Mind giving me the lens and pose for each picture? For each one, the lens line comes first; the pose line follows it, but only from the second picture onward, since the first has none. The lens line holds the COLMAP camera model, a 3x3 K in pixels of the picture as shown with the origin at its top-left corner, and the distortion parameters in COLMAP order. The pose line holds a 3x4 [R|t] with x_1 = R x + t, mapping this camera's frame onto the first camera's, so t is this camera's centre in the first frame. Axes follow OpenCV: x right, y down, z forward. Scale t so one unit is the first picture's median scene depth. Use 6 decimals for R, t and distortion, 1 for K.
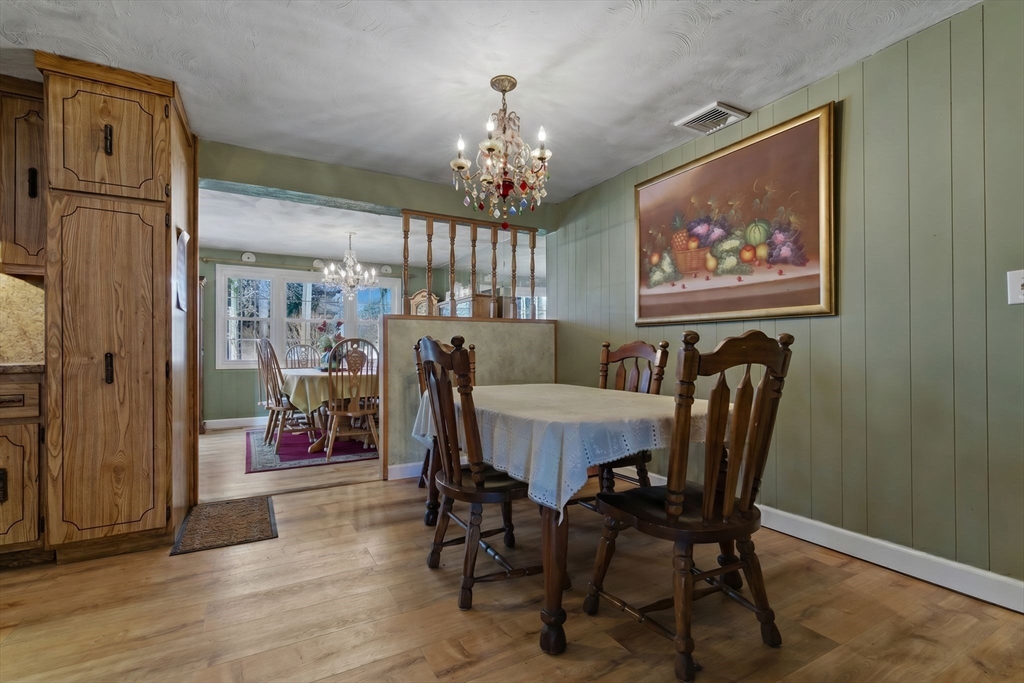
lens RADIAL K [[472.4, 0, 508.7], [0, 472.4, 346.5], [0, 0, 1]] dist [-0.002565, -0.000334]
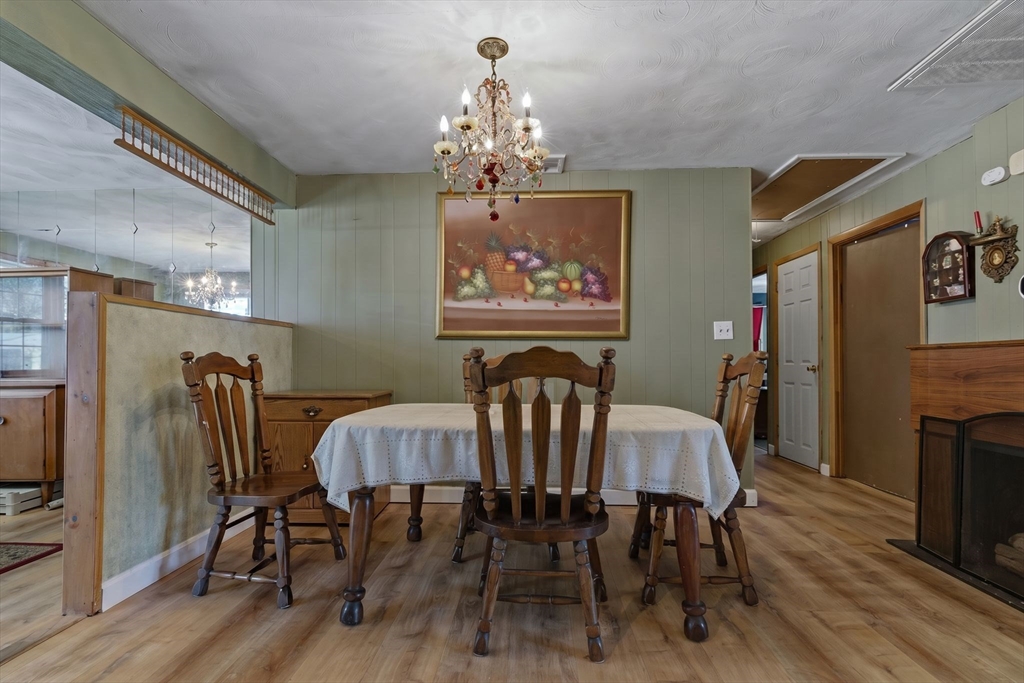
lens RADIAL K [[472.4, 0, 526.5], [0, 472.4, 360.8], [0, 0, 1]] dist [-0.002565, -0.000334]
pose [[0.526229, 0.009373, 0.850291, -0.544247], [-0.011177, 0.999929, -0.004105, 0.005612], [-0.850269, -0.007343, 0.526297, 0.402300]]
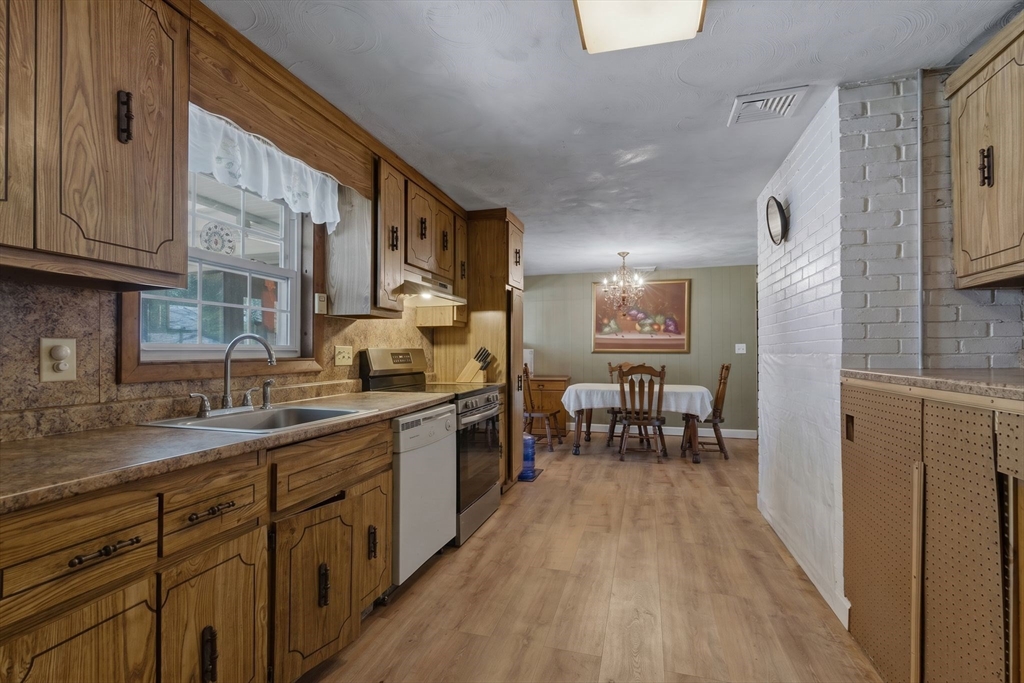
lens RADIAL K [[472.4, 0, 515.2], [0, 472.4, 351.5], [0, 0, 1]] dist [-0.002565, -0.000334]
pose [[0.721751, 0.001253, 0.692152, -1.621604], [-0.008248, 0.999943, 0.006791, -0.070352], [-0.692104, -0.010610, 0.721720, -0.264760]]
